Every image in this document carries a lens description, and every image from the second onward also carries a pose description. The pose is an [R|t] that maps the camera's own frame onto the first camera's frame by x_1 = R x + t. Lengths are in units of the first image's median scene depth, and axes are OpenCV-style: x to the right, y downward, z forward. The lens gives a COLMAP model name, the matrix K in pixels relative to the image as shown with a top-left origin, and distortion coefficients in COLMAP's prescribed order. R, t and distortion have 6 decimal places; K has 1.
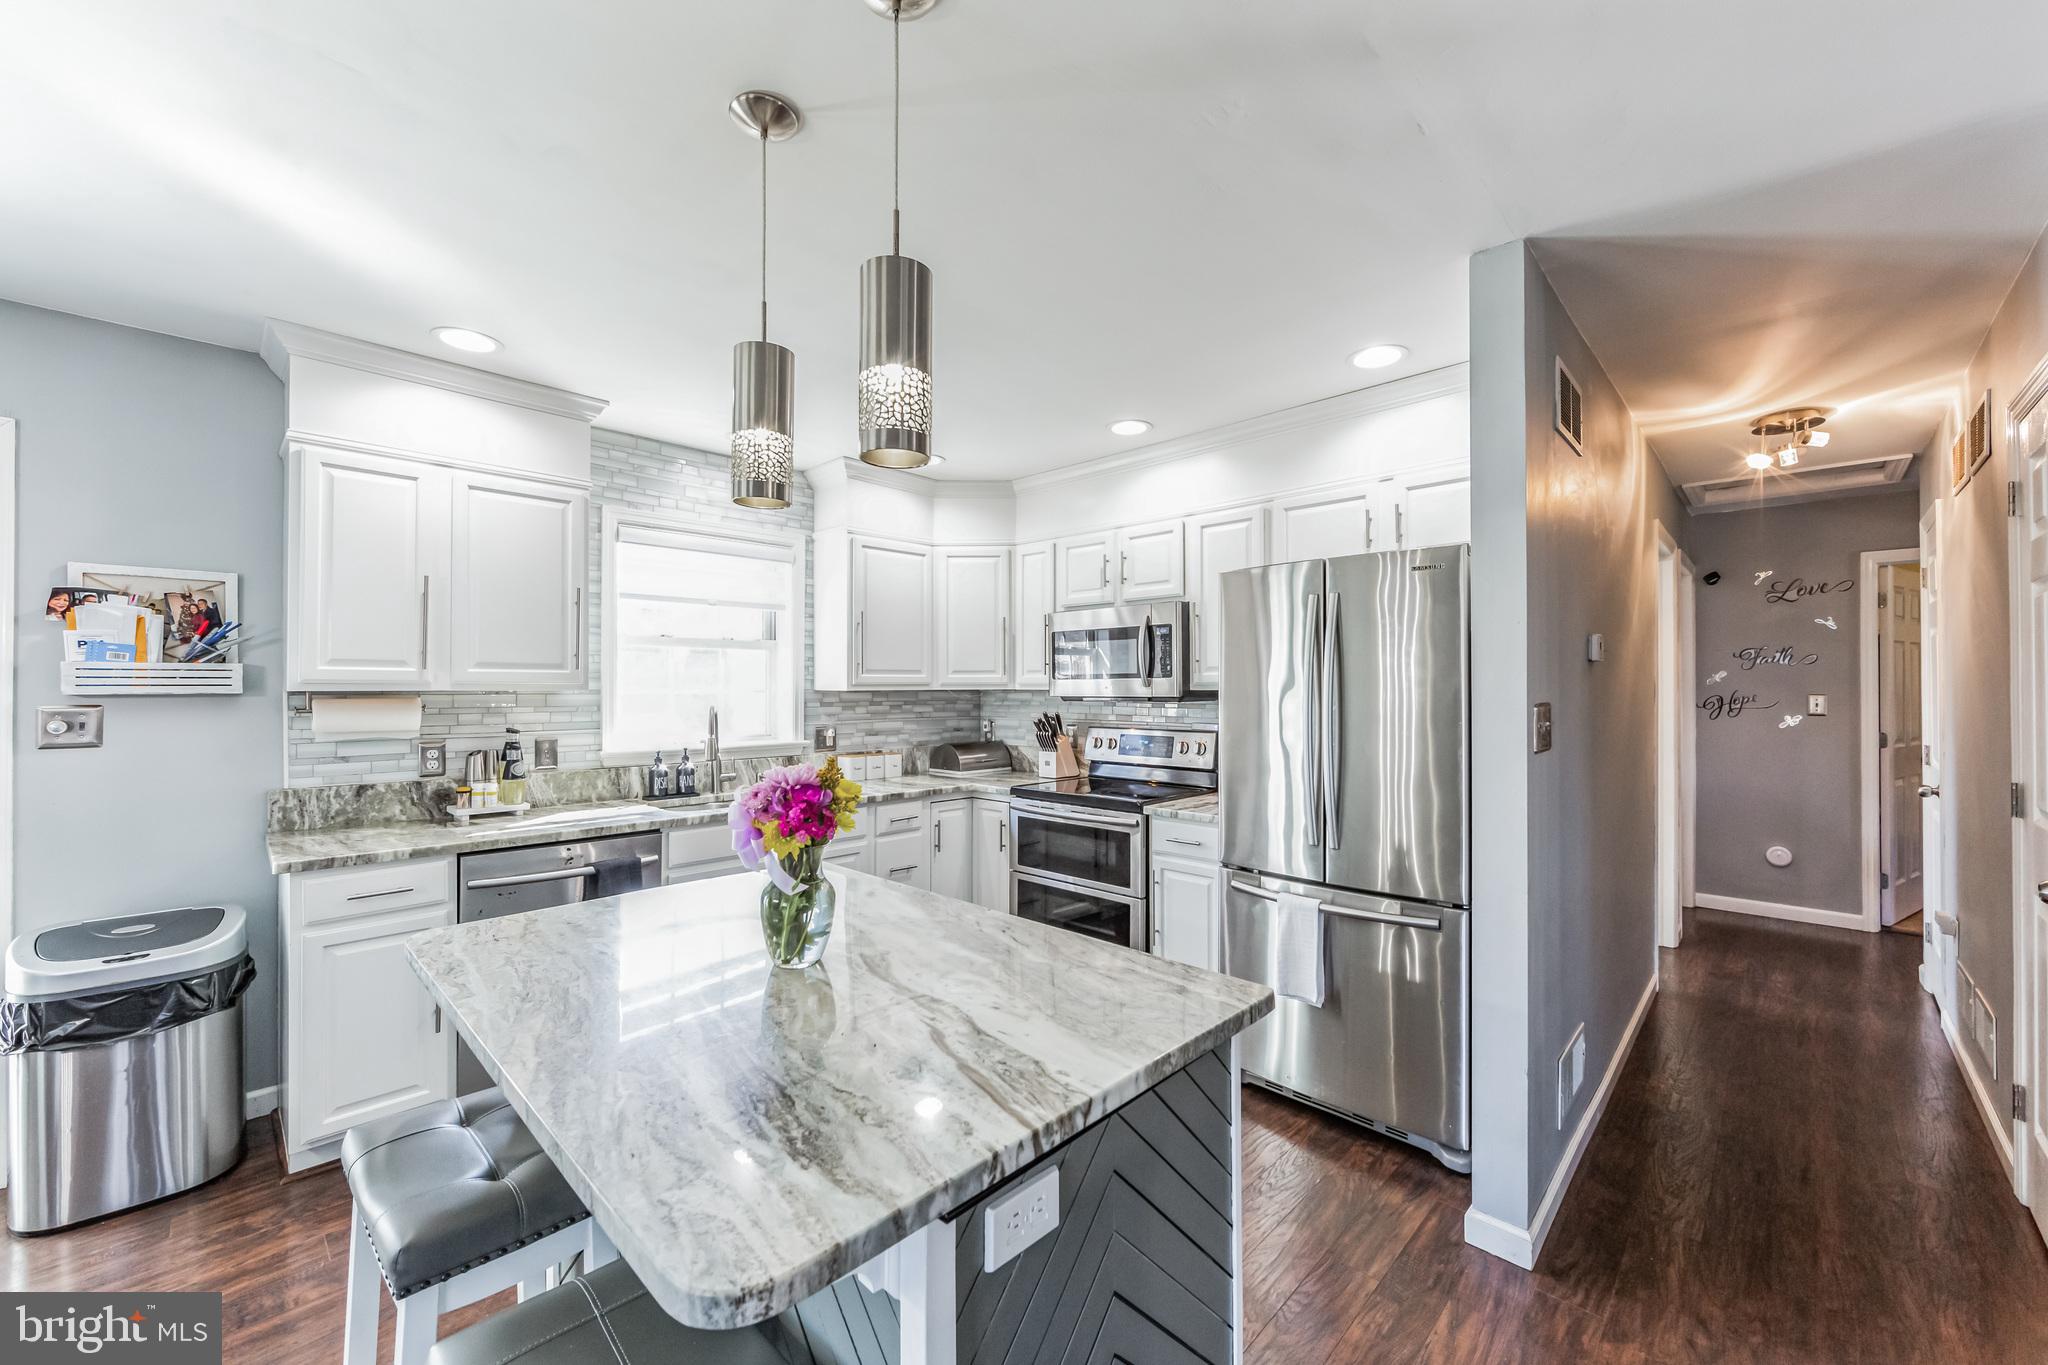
lens RADIAL K [[795.6, 0, 985.1], [0, 795.6, 683.9], [0, 0, 1]] dist [-0.000163, -0.000006]
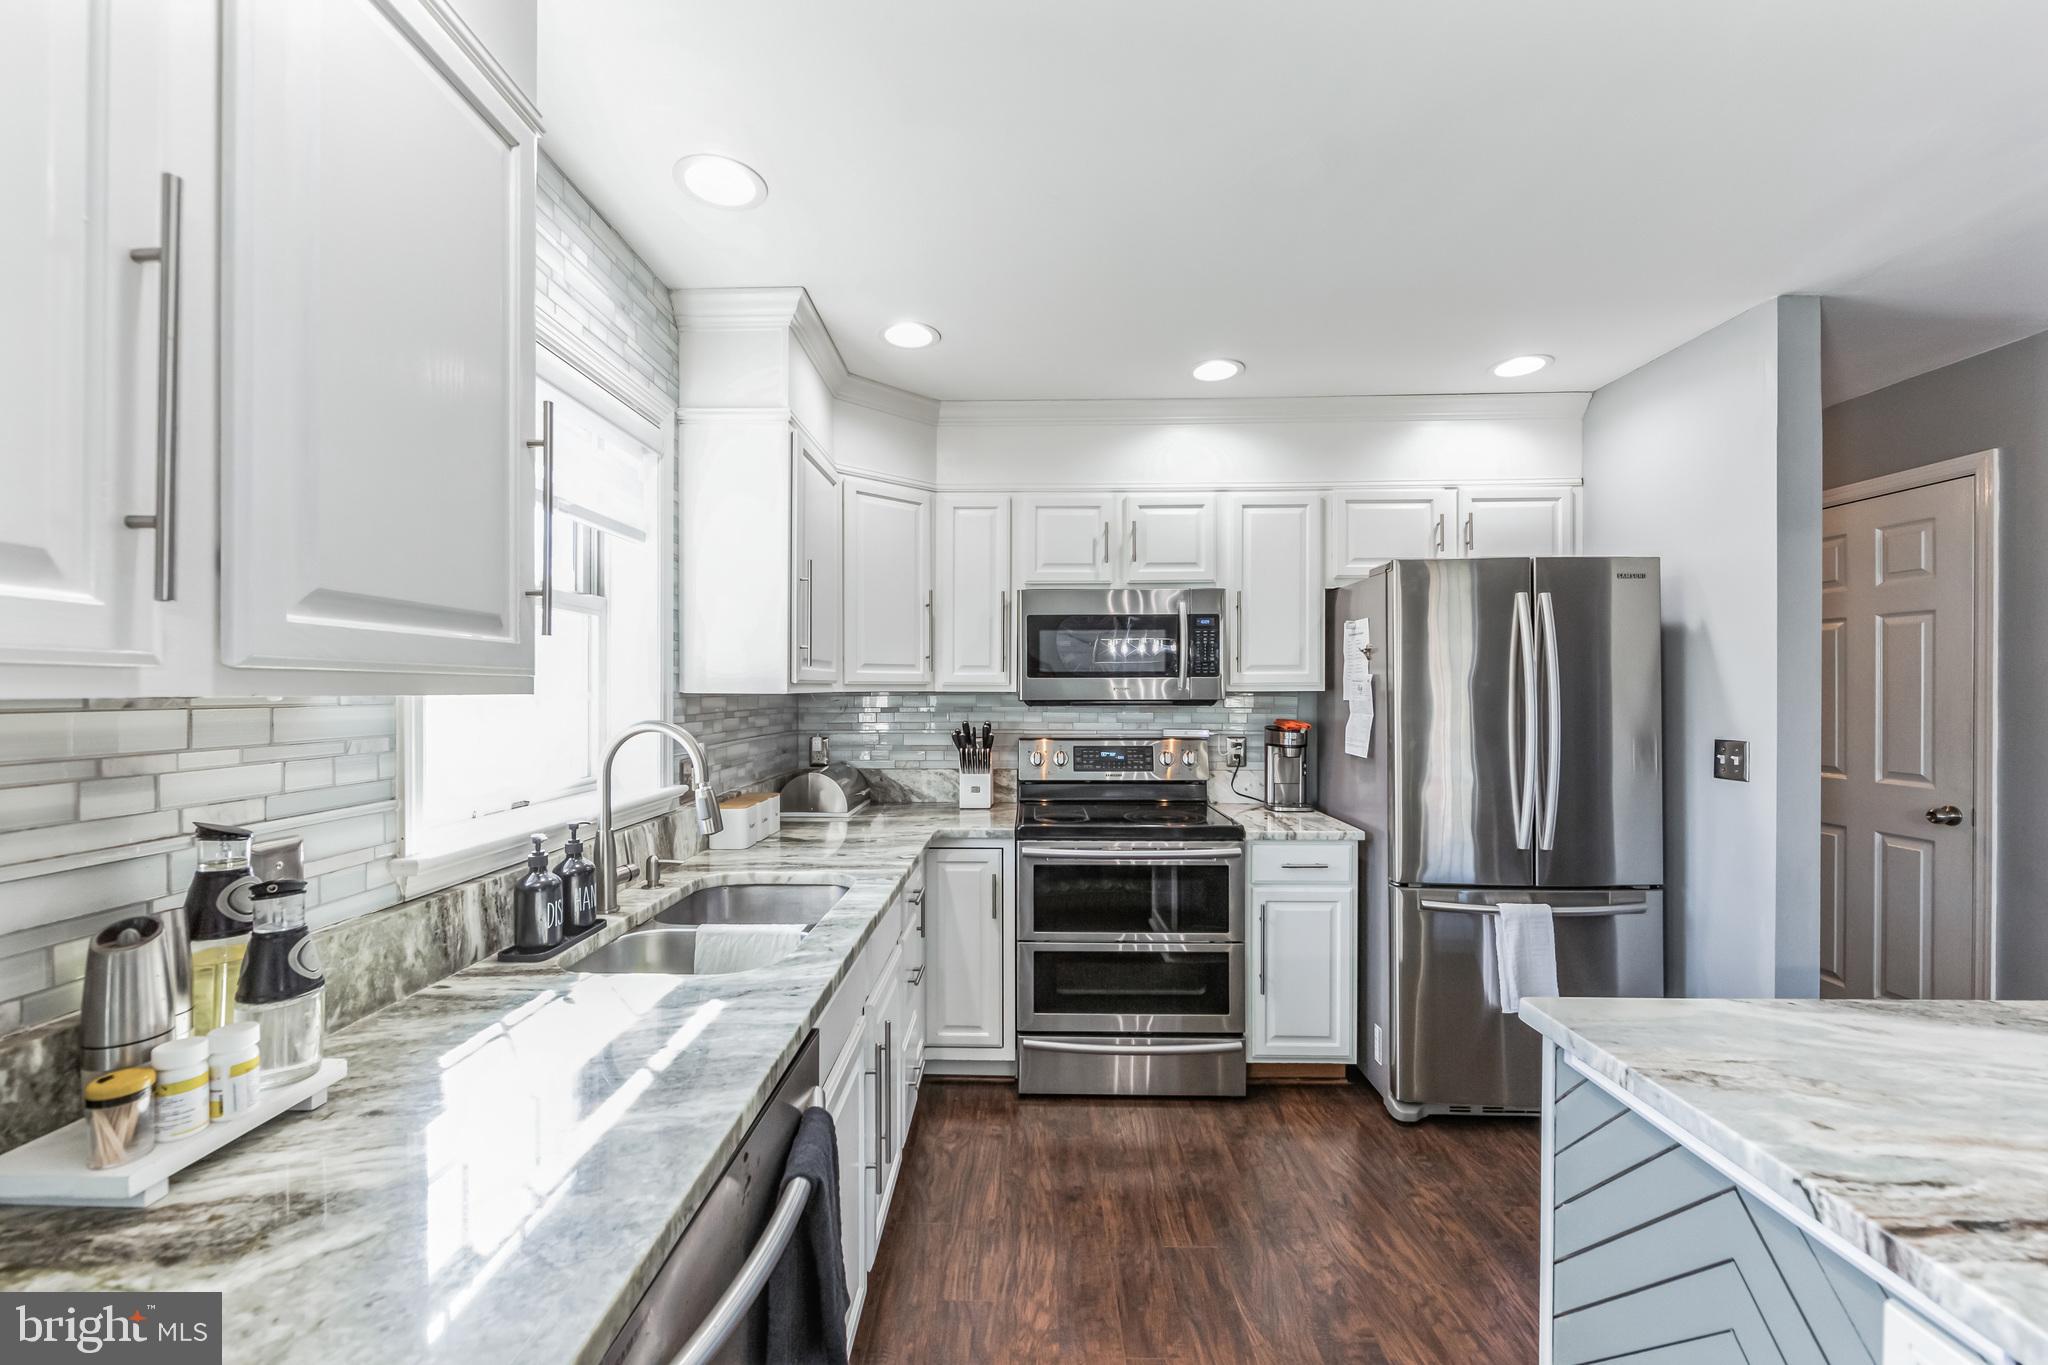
lens RADIAL K [[815.7, 0, 1001.7], [0, 815.7, 690.7], [0, 0, 1]] dist [0.000453, -0.000020]
pose [[0.721128, -0.001109, 0.692801, -0.542232], [-0.002425, 0.999989, 0.004124, 0.003938], [-0.692798, -0.004654, 0.721117, 0.527469]]
